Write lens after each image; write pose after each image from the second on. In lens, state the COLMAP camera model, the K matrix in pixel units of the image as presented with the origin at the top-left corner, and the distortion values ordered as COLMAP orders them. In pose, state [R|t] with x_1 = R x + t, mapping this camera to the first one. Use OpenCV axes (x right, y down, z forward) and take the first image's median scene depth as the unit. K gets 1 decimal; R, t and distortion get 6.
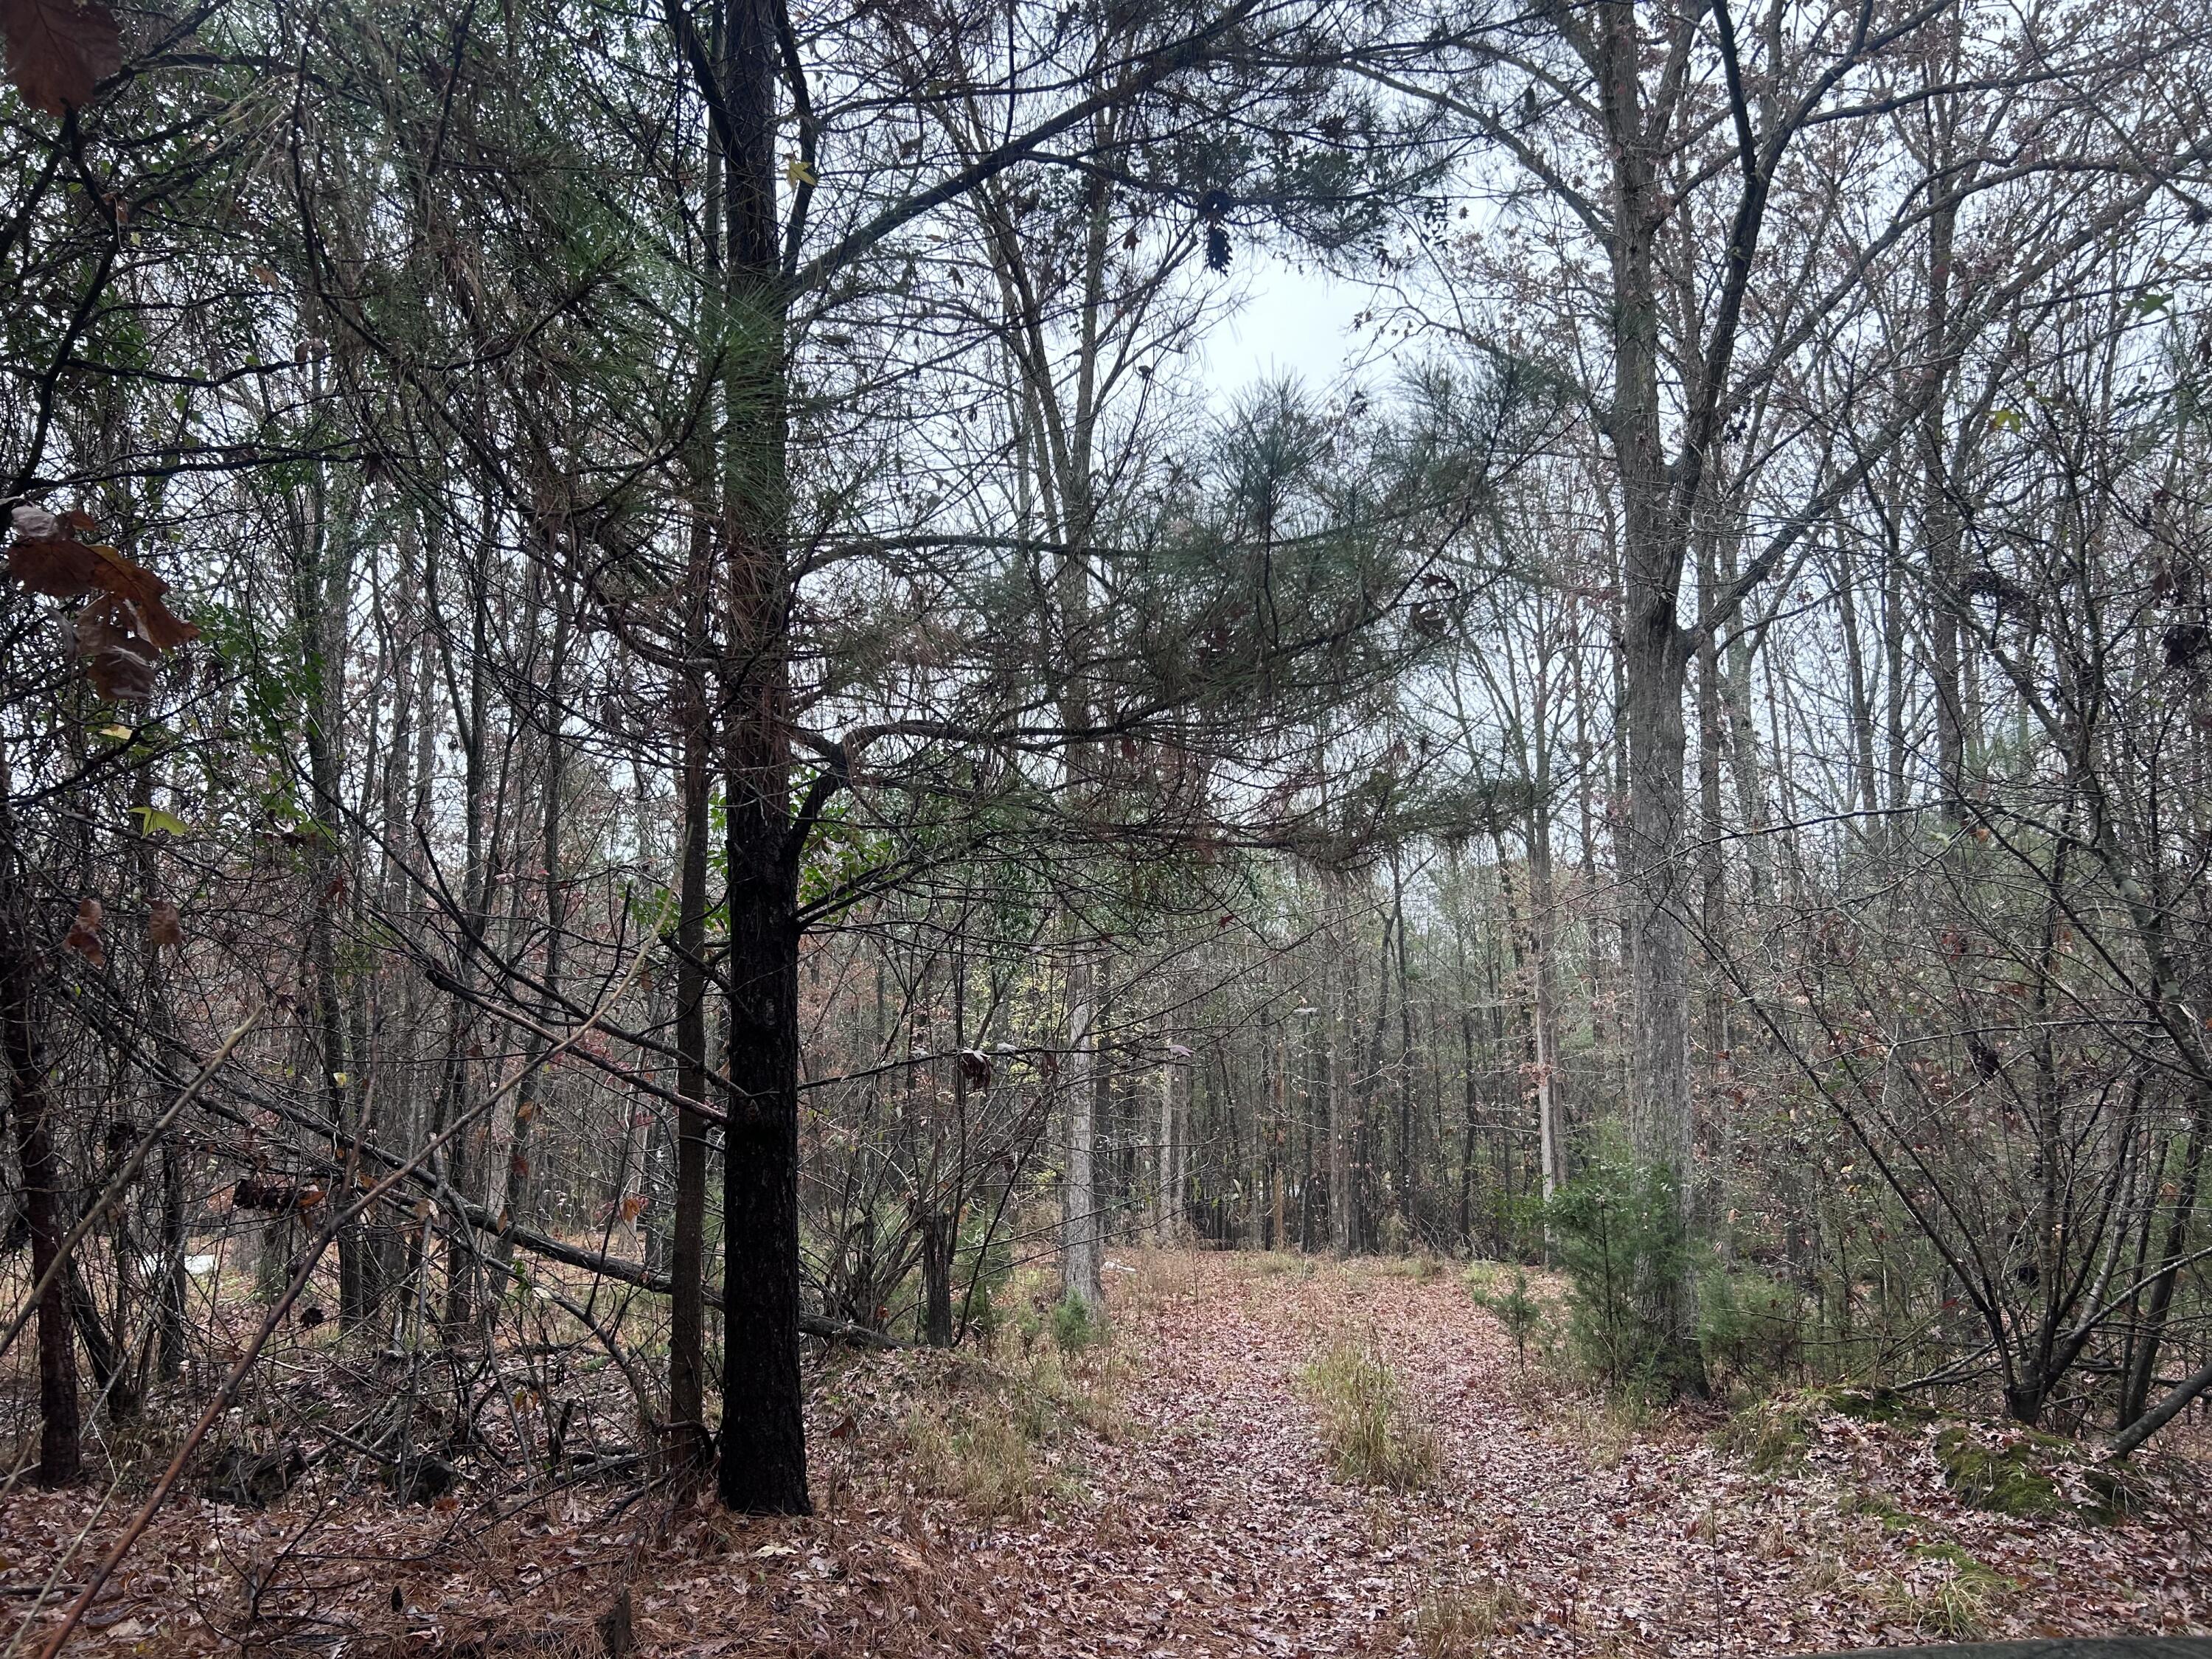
lens RADIAL K [[1654.2, 0, 1098.1], [0, 1654.2, 835.2], [0, 0, 1]] dist [0.084229, -0.111889]
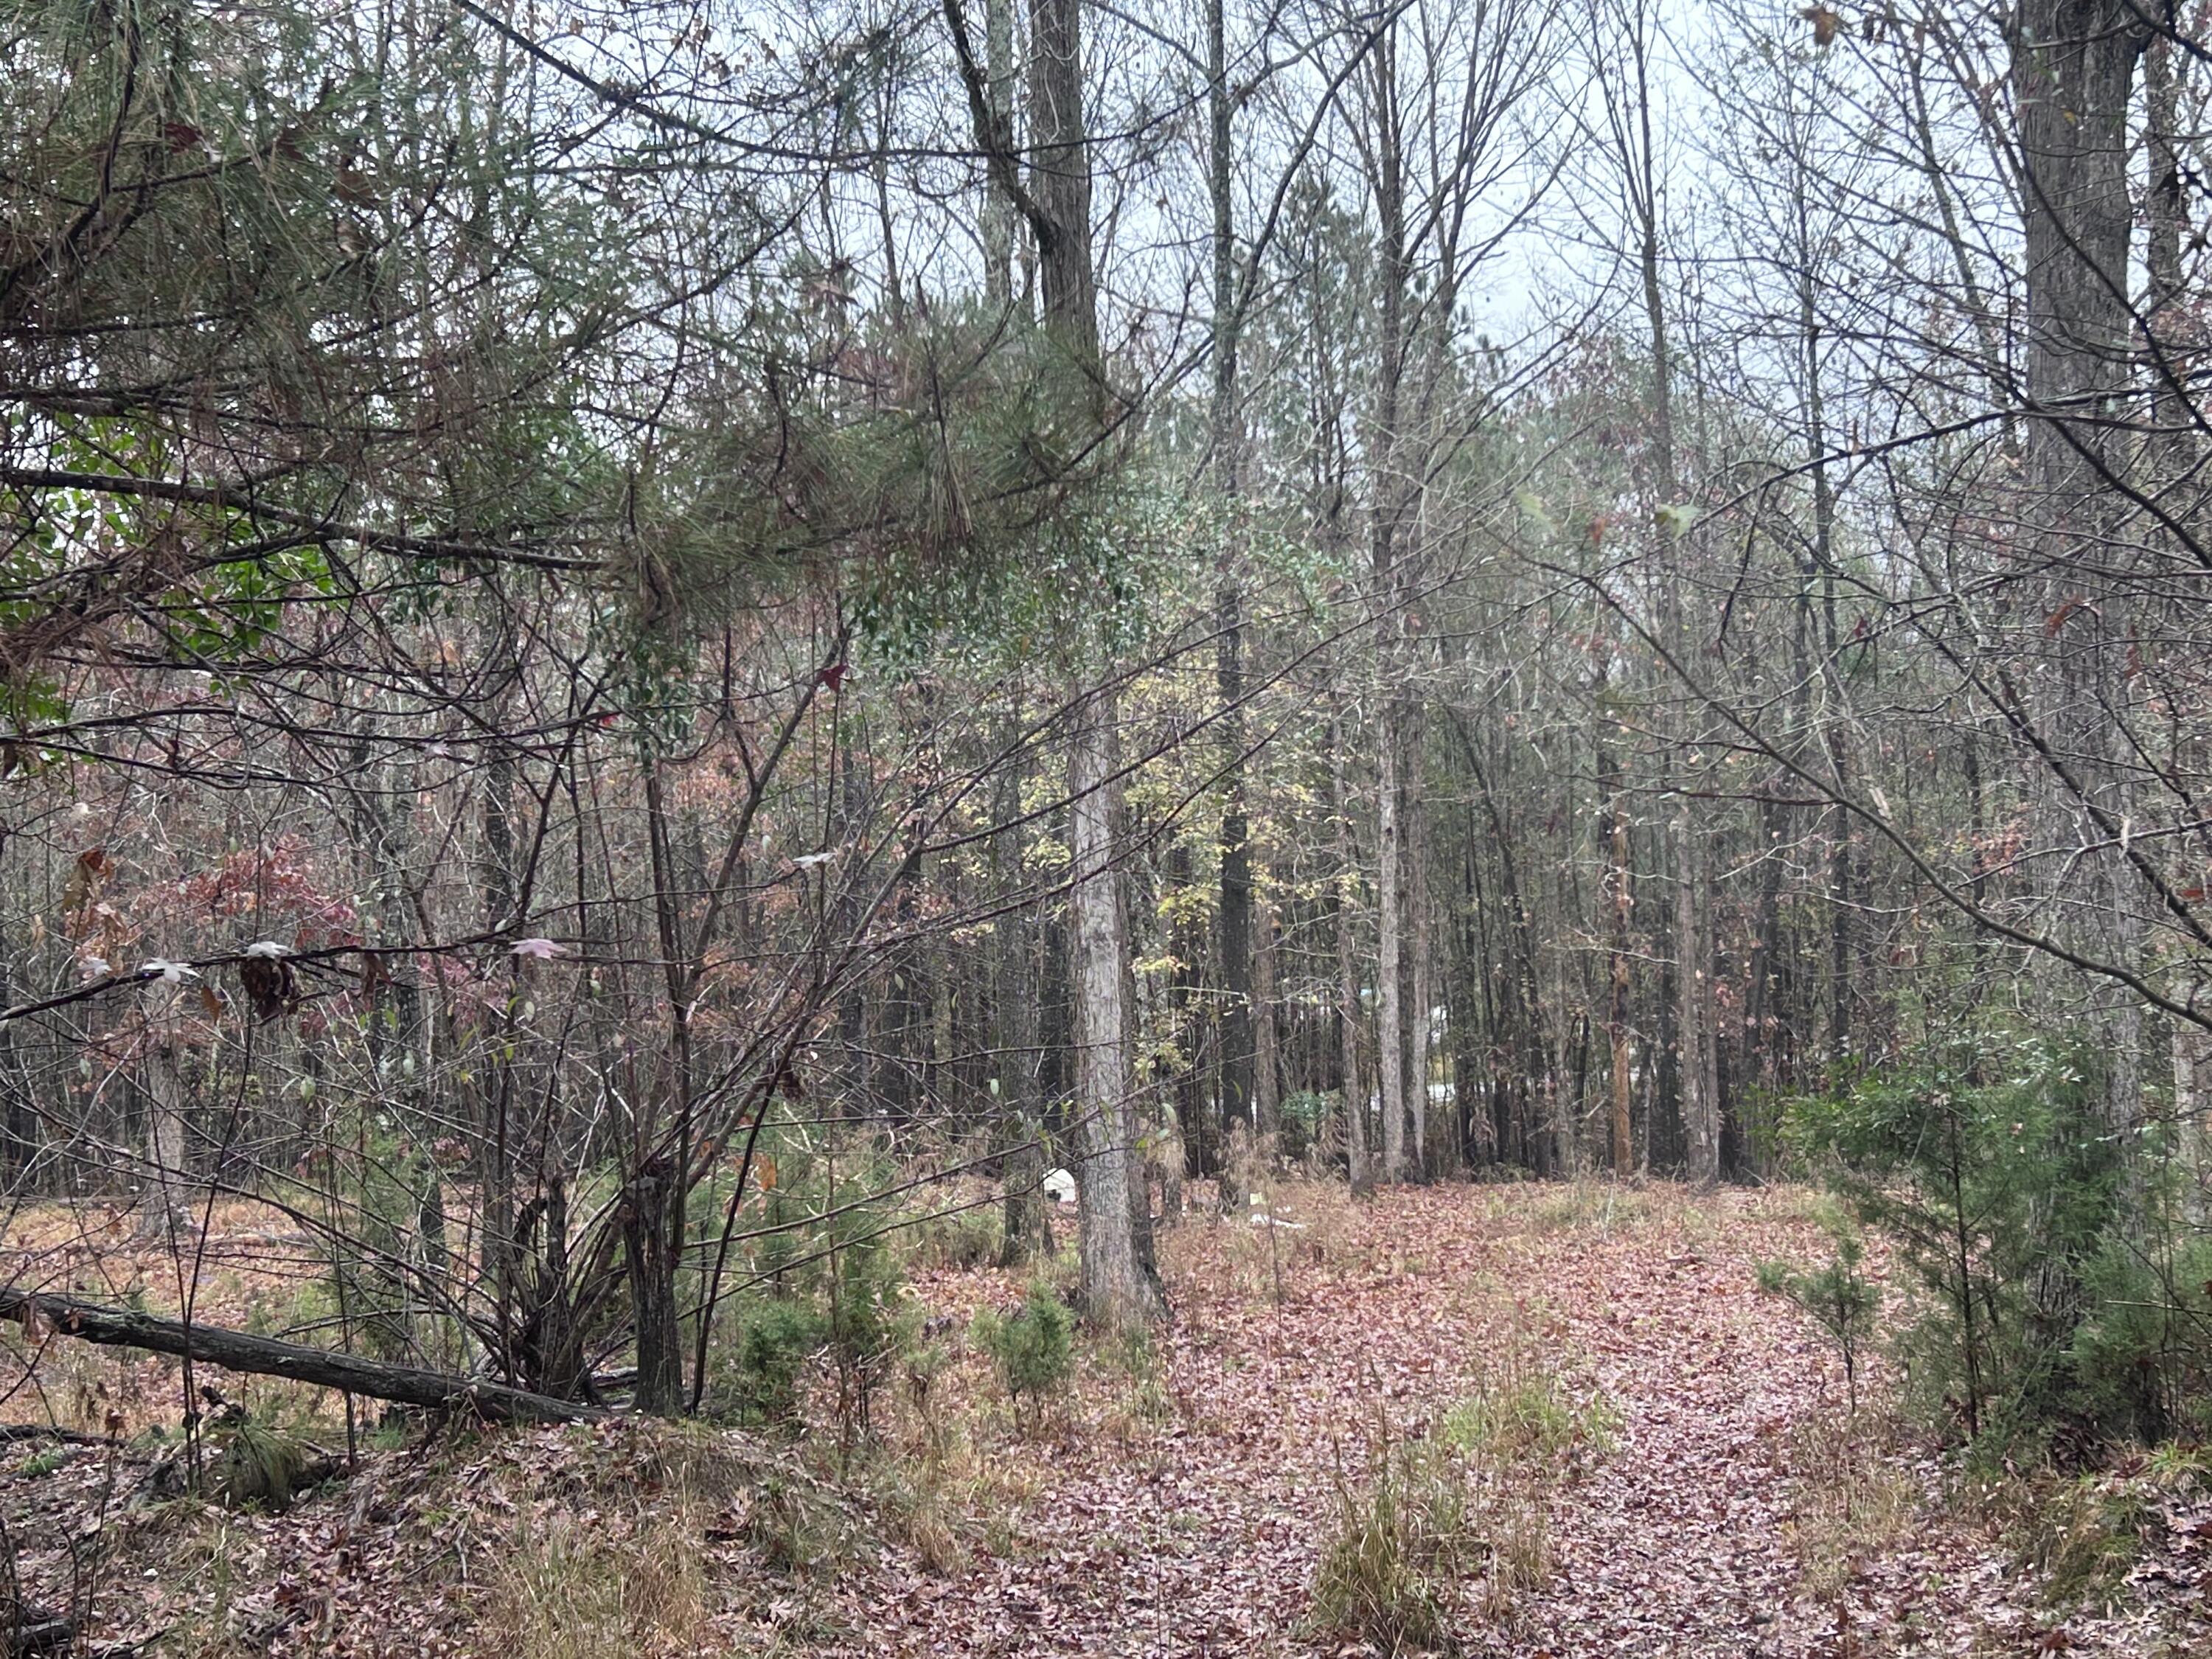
lens RADIAL K [[3047.5, 0, 1124.0], [0, 3047.5, 845.6], [0, 0, 1]] dist [0.181371, -0.558534]
pose [[0.995367, -0.042847, -0.086072, 0.170401], [0.054188, 0.989487, 0.134086, -0.014749], [0.079422, -0.138129, 0.987225, 0.015062]]
